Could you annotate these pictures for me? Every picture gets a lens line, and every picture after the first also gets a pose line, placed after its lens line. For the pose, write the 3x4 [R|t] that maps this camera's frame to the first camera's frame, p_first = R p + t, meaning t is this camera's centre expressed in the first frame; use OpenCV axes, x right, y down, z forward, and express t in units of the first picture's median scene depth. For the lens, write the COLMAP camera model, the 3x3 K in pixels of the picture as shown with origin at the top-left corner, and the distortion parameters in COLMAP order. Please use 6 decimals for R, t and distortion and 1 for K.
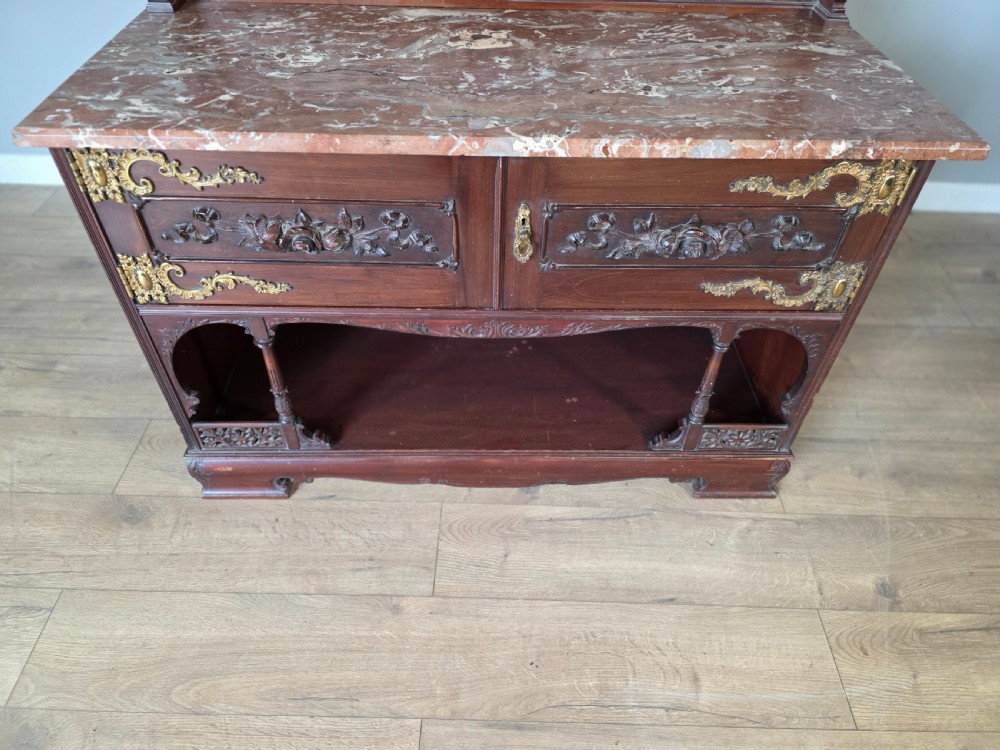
lens RADIAL K [[676.9, 0, 505.3], [0, 676.9, 376.1], [0, 0, 1]] dist [0.067344, -0.078317]
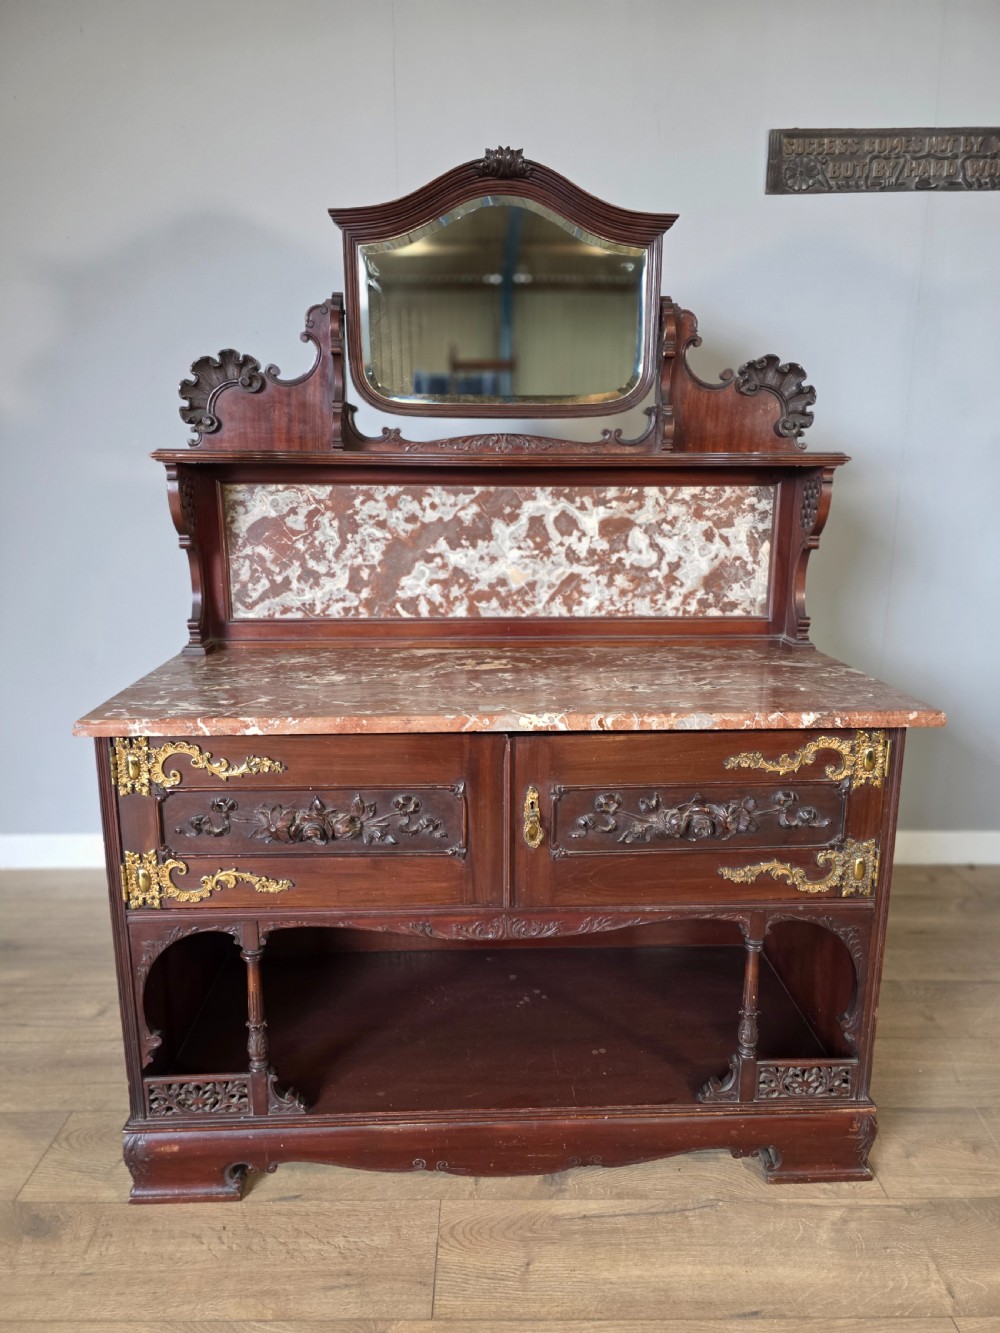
lens RADIAL K [[902.3, 0, 504.5], [0, 902.3, 667.7], [0, 0, 1]] dist [0.067344, -0.078317]
pose [[0.999400, -0.029677, 0.017831, -0.024660], [0.034617, 0.848411, -0.528204, 0.250344], [0.000548, 0.528505, 0.848930, -0.209946]]
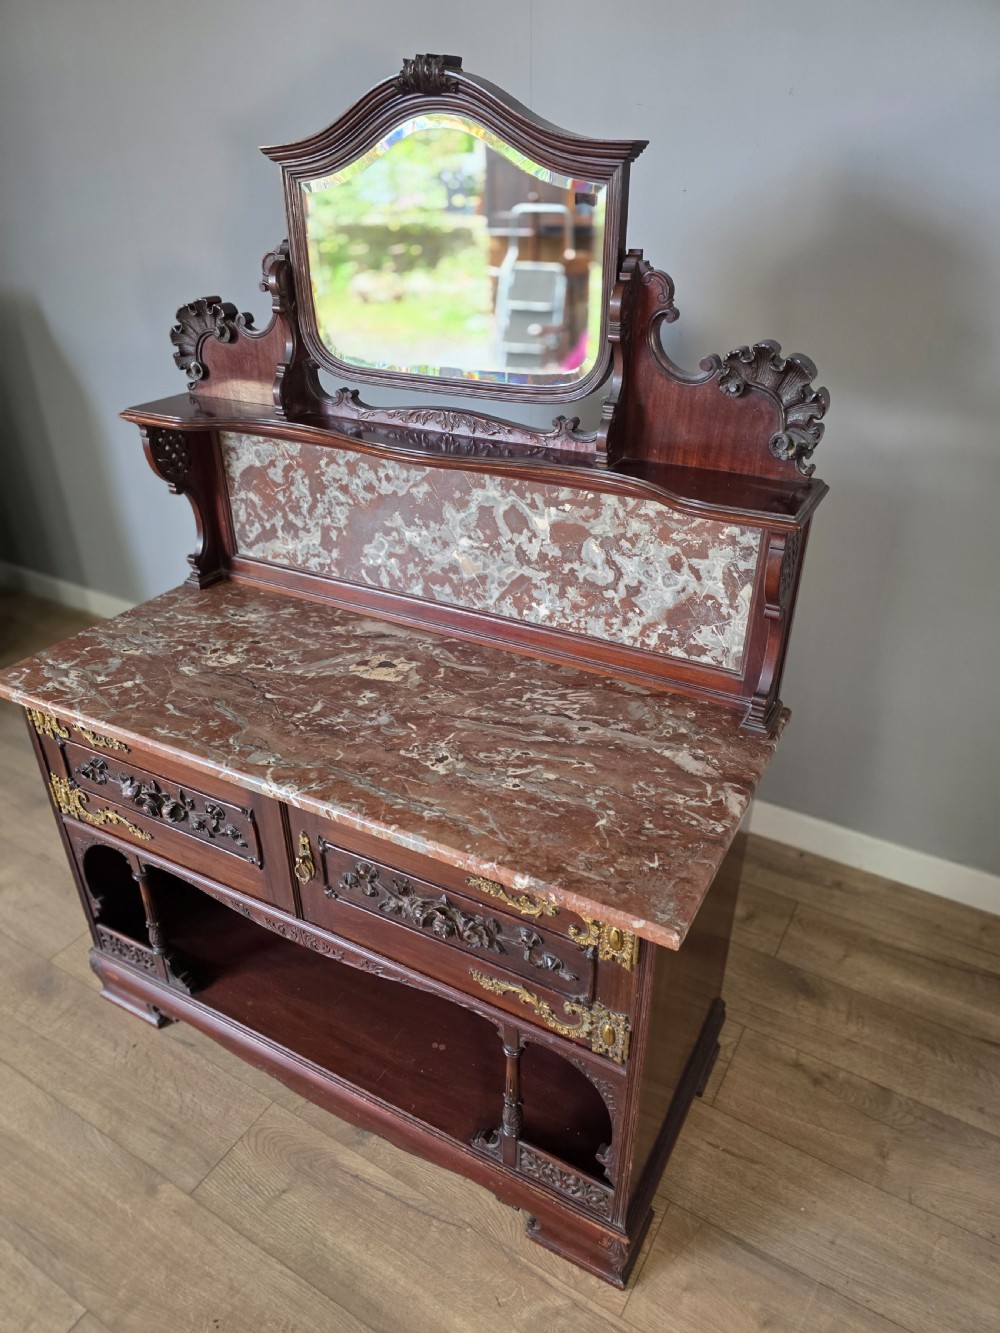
lens RADIAL K [[902.3, 0, 493.4], [0, 902.3, 675.3], [0, 0, 1]] dist [0.067344, -0.078317]
pose [[0.861967, 0.221059, -0.456229, 0.661668], [-0.331992, 0.926250, -0.178442, -0.247559], [0.383136, 0.305275, 0.871788, -0.143578]]
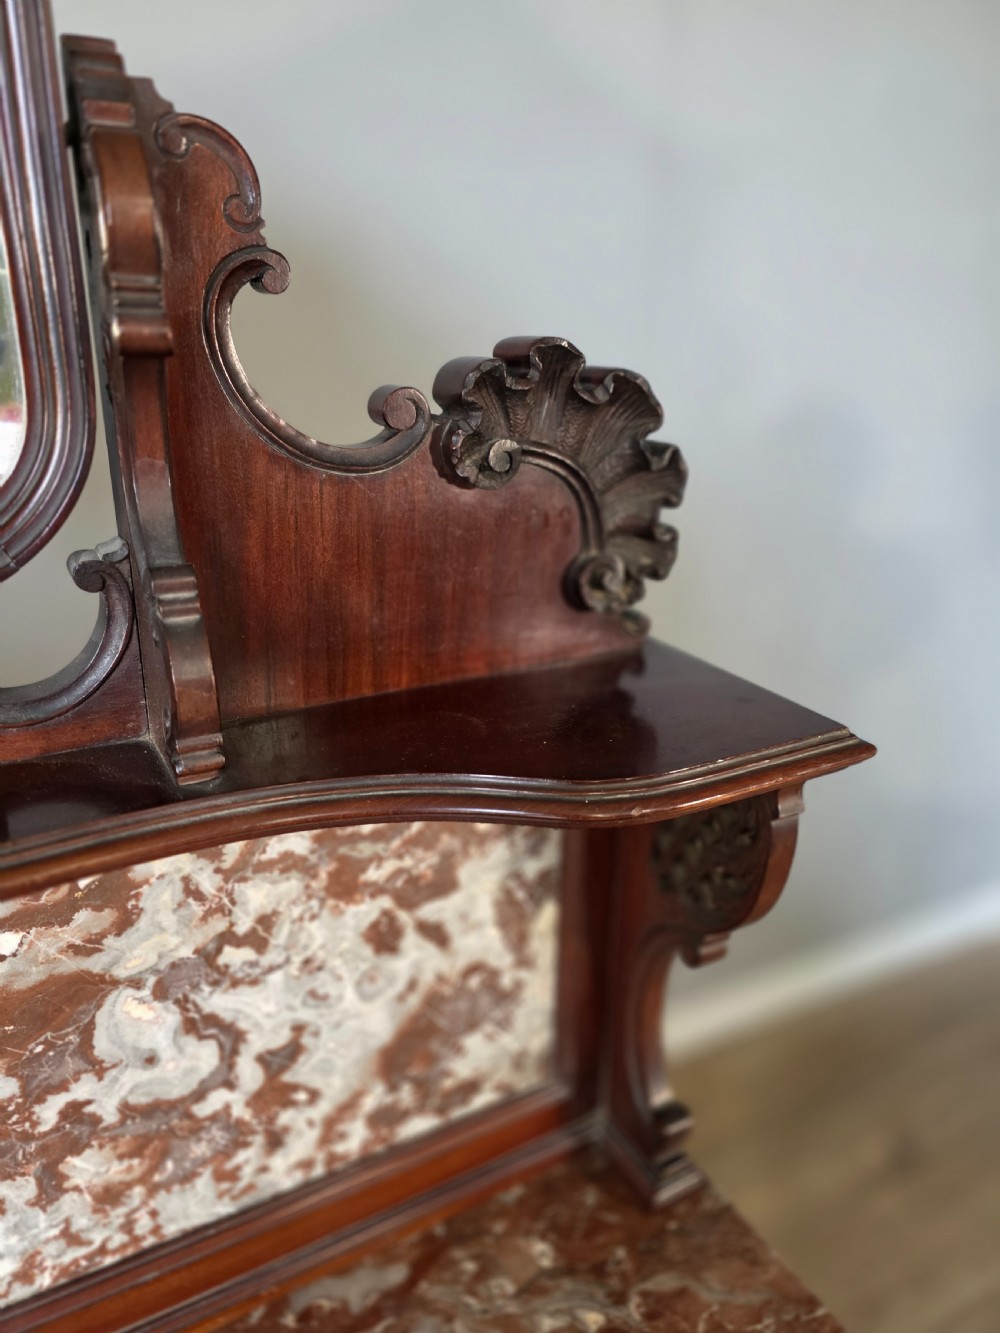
lens RADIAL K [[902.3, 0, 491.0], [0, 902.3, 679.2], [0, 0, 1]] dist [0.067344, -0.078317]
pose [[0.891504, -0.173844, 0.418329, 0.208417], [0.326448, 0.886784, -0.327177, -0.596896], [-0.314090, 0.428242, 0.847323, 0.440965]]
